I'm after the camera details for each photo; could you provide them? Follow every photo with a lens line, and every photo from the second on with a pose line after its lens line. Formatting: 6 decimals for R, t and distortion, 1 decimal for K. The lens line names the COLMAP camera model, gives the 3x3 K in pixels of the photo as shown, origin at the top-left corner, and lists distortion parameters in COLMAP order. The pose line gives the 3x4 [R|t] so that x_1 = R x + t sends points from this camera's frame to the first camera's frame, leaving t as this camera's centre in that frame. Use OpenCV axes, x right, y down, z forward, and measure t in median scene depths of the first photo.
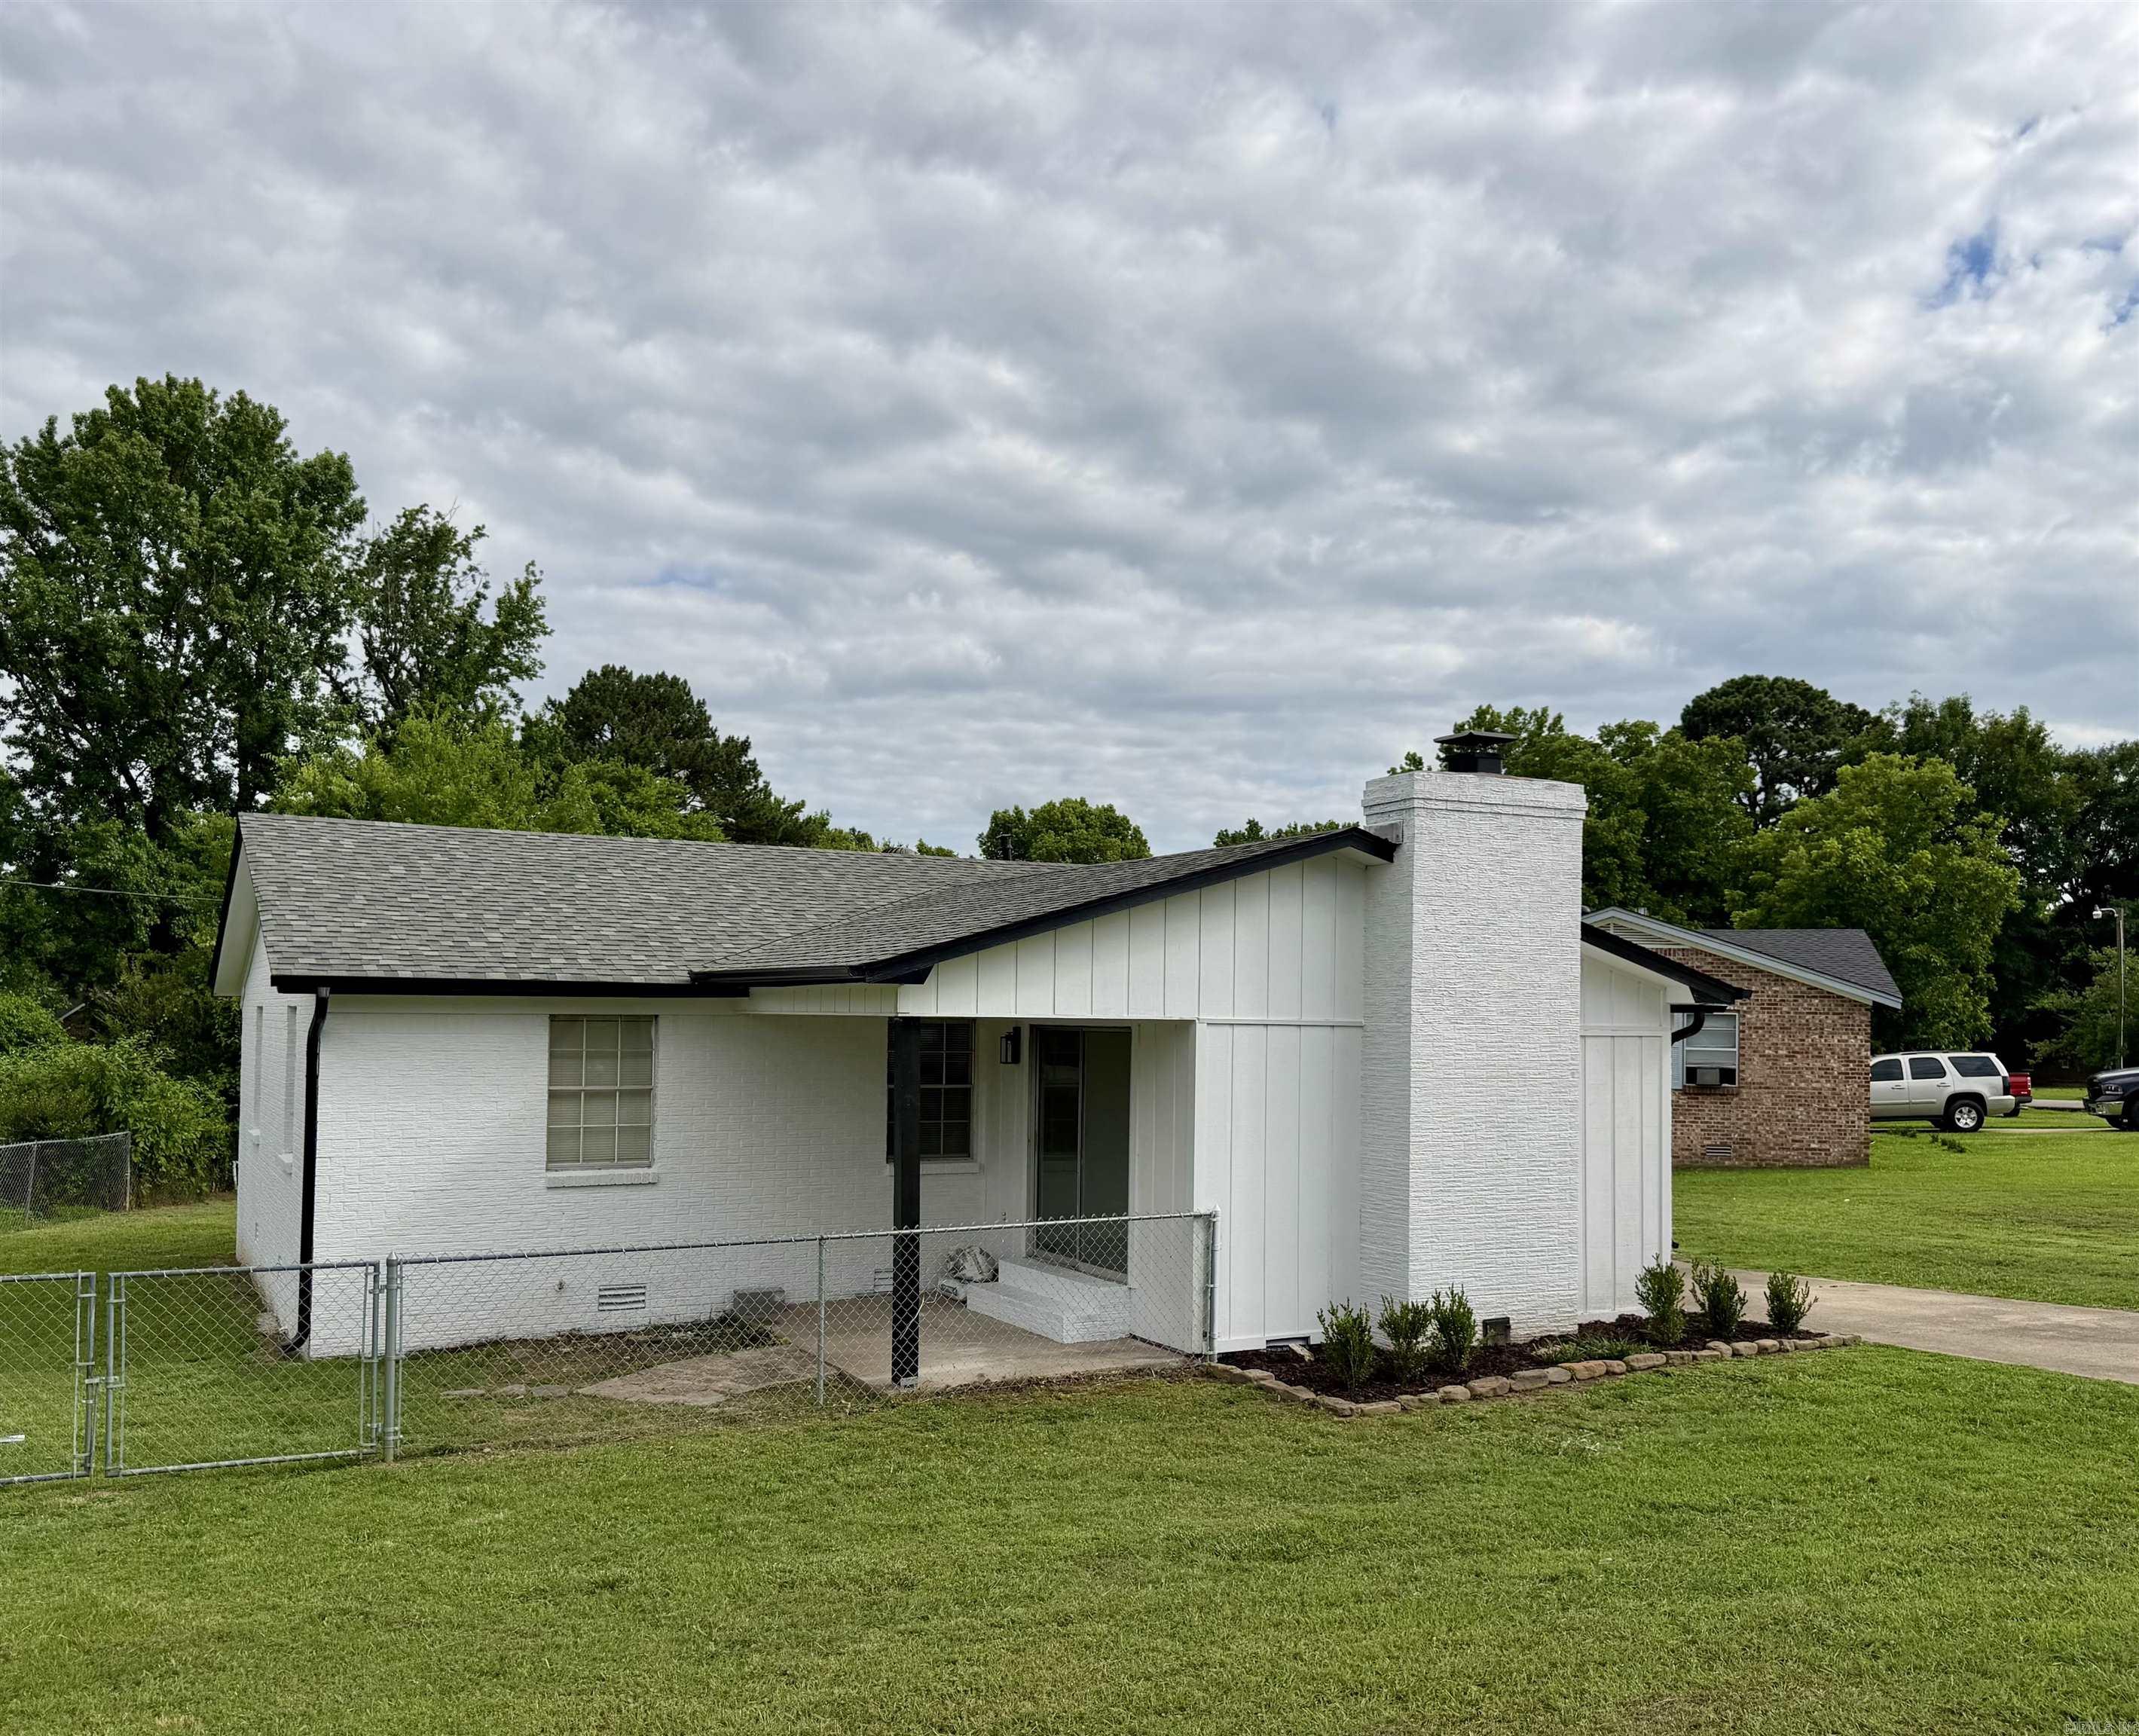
lens RADIAL K [[1921.3, 0, 1069.6], [0, 1921.3, 871.3], [0, 0, 1]] dist [-0.007918, -0.001950]
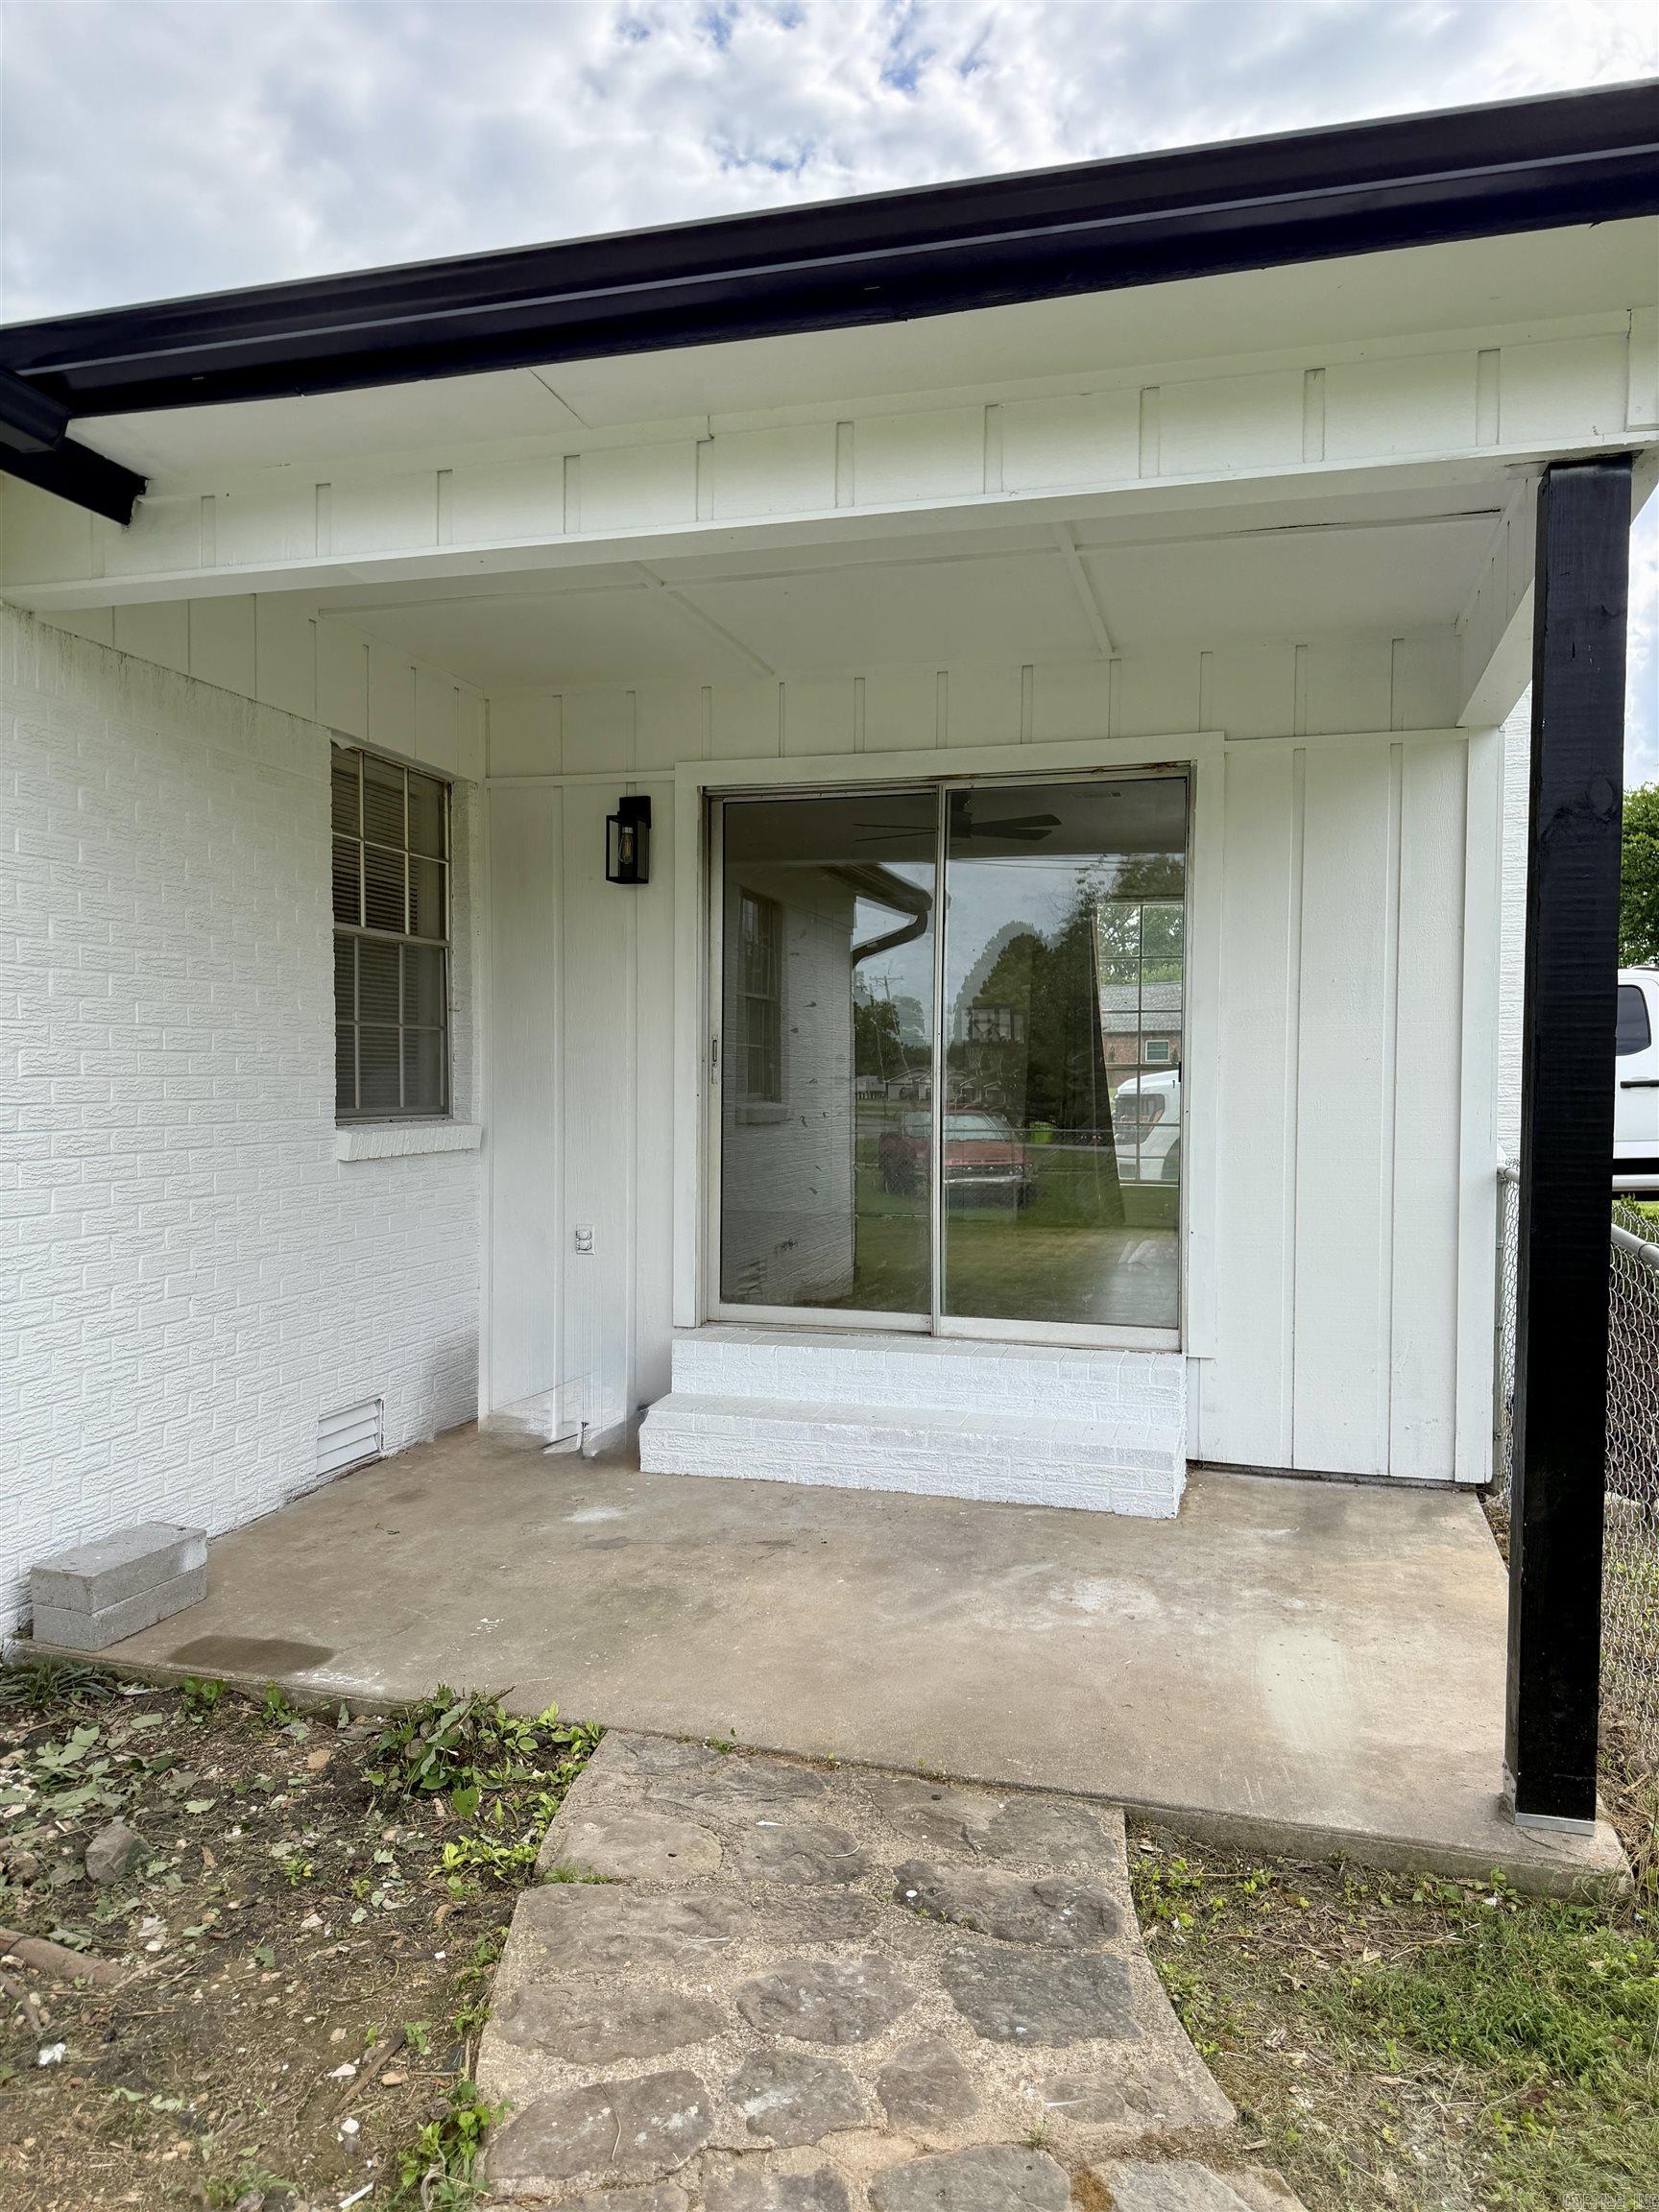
lens RADIAL K [[1583.5, 0, 825.5], [0, 1583.5, 1106.9], [0, 0, 1]] dist [0.053168, -0.028144]
pose [[0.684463, -0.024946, 0.728621, -0.275022], [-0.053183, 0.995043, 0.084028, 0.125178], [-0.727105, -0.096264, 0.679743, 0.773421]]
